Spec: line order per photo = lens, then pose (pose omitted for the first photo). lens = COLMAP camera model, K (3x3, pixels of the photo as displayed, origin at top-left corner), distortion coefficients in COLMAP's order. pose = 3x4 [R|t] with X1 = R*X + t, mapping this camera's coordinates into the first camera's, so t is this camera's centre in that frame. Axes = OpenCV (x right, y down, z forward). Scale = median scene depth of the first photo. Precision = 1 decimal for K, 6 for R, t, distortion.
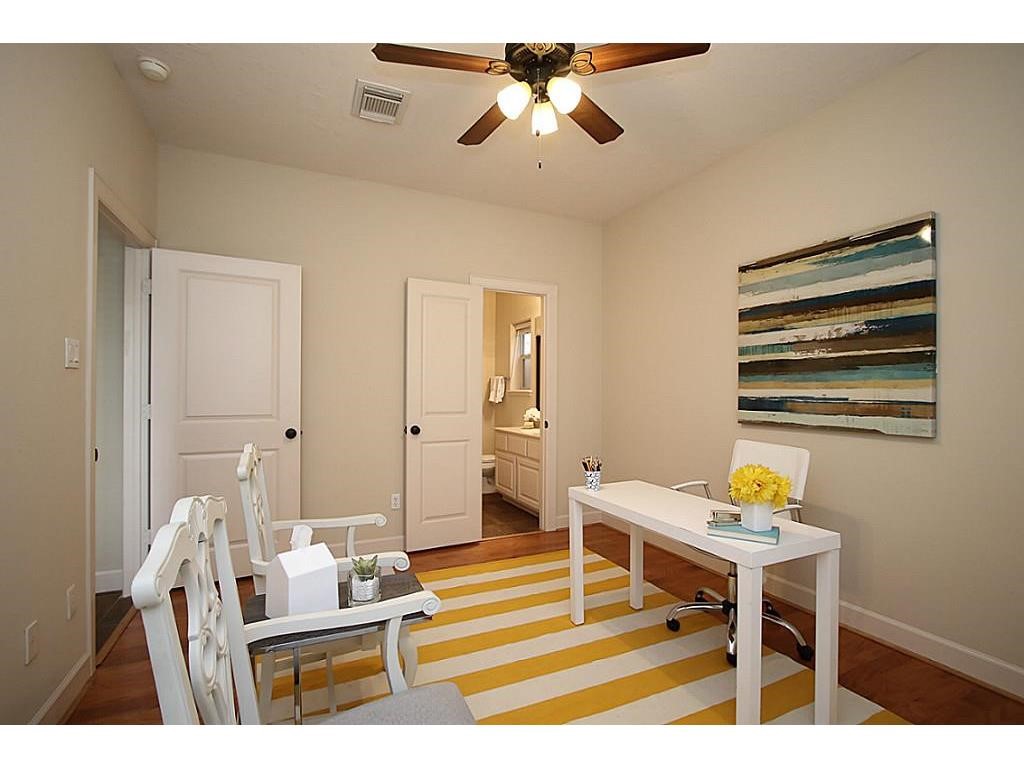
lens RADIAL K [[470.1, 0, 511.8], [0, 470.1, 386.6], [0, 0, 1]] dist [-0.022169, -0.000145]
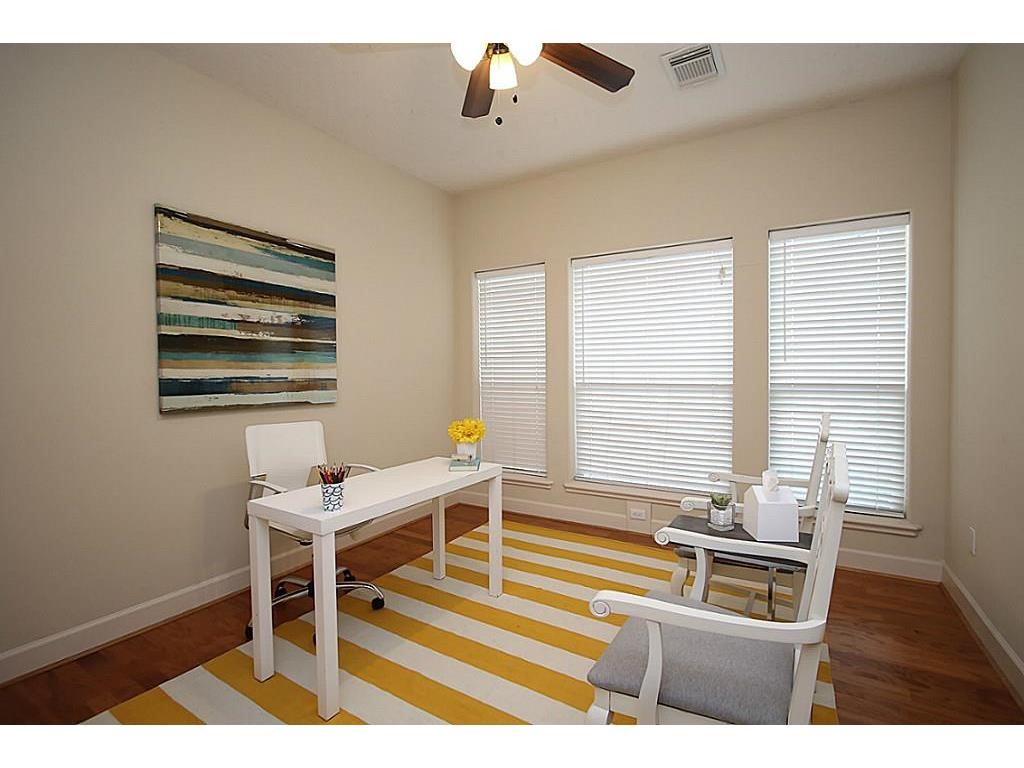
lens RADIAL K [[470.1, 0, 514.3], [0, 470.1, 382.7], [0, 0, 1]] dist [-0.022169, -0.000145]
pose [[-0.563040, -0.013491, 0.826319, -0.520547], [0.000802, 0.999857, 0.016870, 0.017541], [-0.826429, 0.010161, -0.562949, 1.086719]]
